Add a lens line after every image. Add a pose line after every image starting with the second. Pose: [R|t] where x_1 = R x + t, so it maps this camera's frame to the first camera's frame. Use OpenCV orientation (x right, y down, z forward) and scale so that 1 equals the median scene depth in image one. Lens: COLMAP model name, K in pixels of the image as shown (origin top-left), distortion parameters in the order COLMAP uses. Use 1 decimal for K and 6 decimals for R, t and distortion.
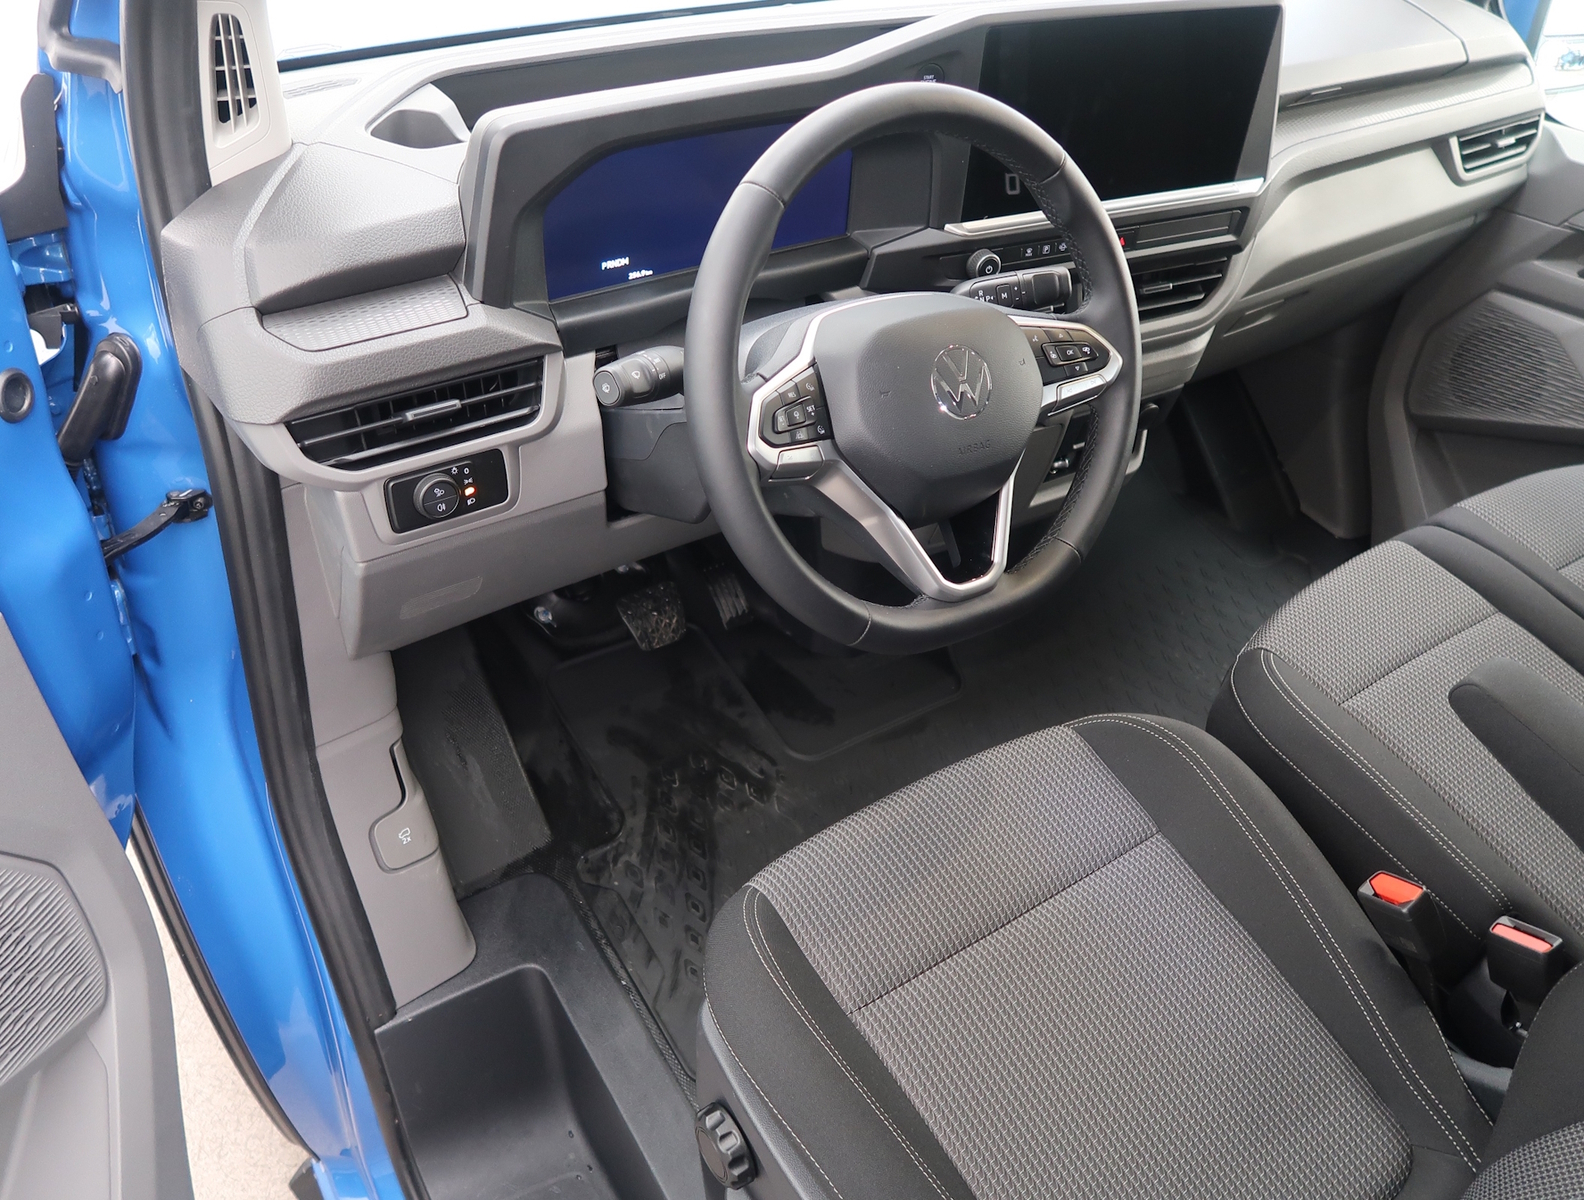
lens RADIAL K [[1220.3, 0, 791.5], [0, 1220.3, 599.4], [0, 0, 1]] dist [-0.006922, -0.006008]
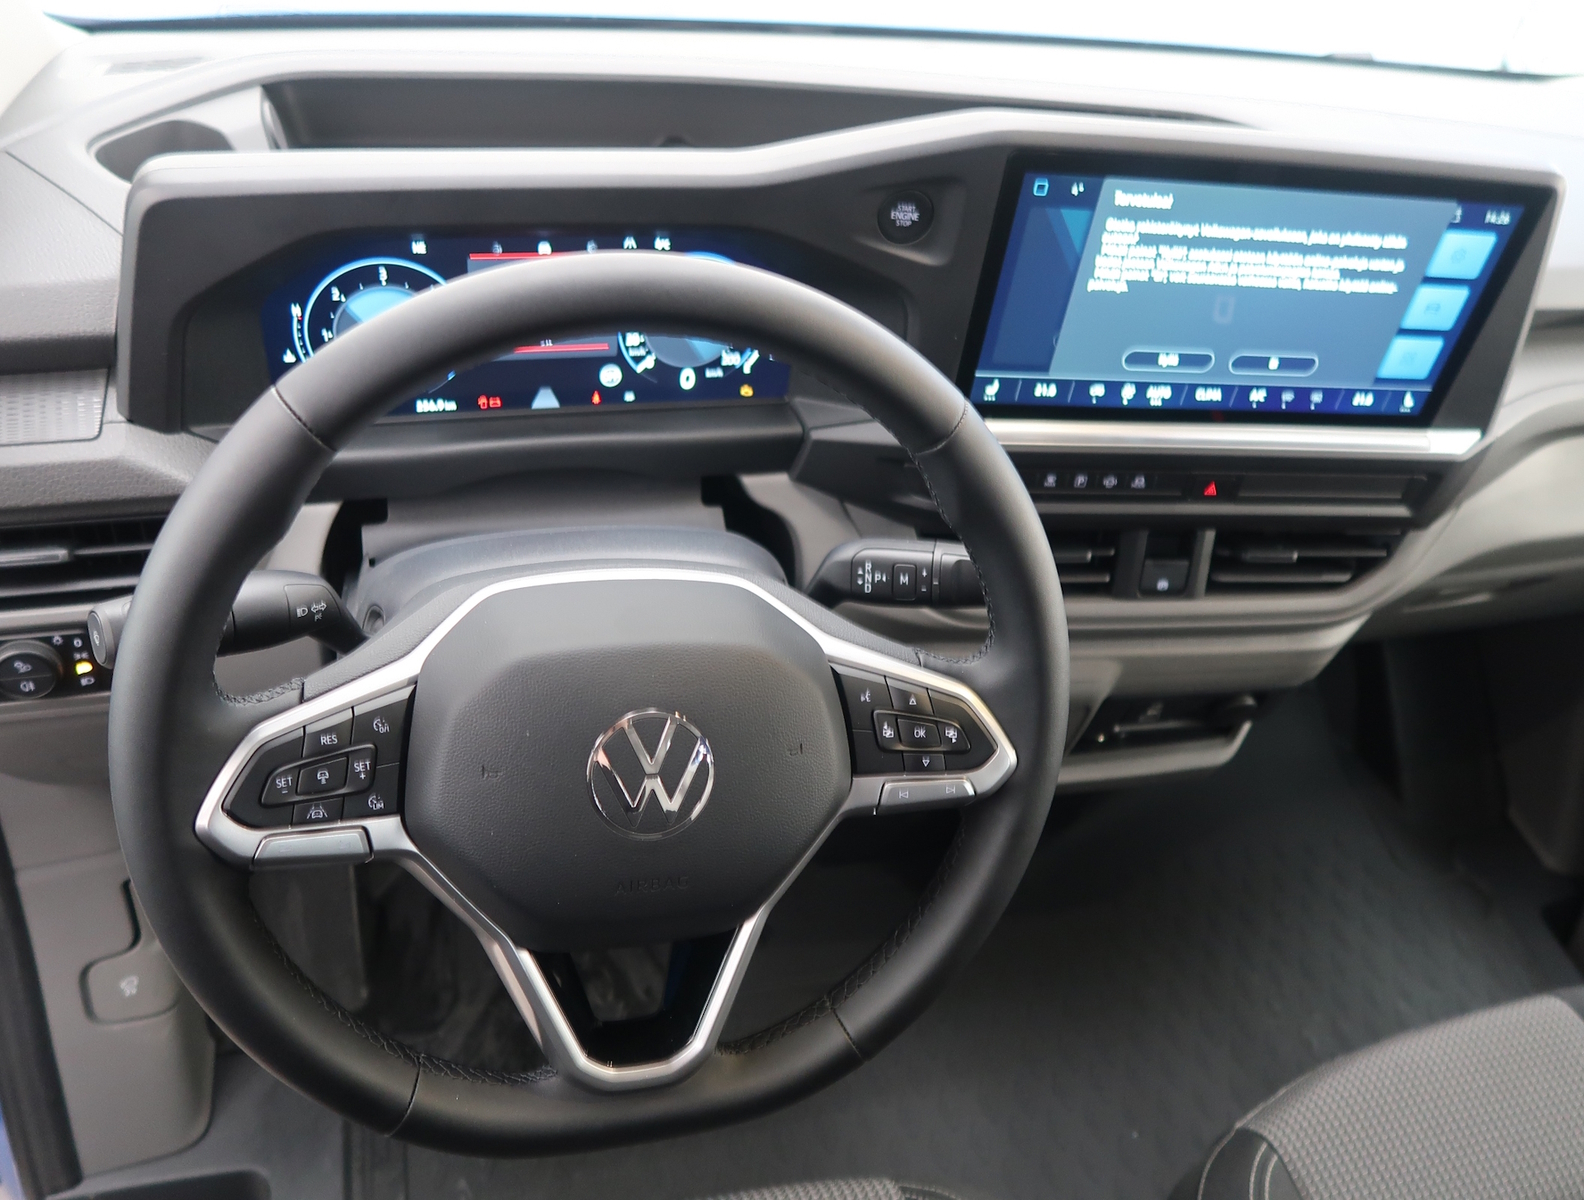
lens RADIAL K [[1220.3, 0, 792.8], [0, 1220.3, 600.9], [0, 0, 1]] dist [-0.006922, -0.006008]
pose [[0.945439, 0.255218, -0.202506, 0.263003], [-0.252597, 0.966780, 0.039131, -0.260296], [0.205765, 0.014156, 0.978499, 0.390157]]
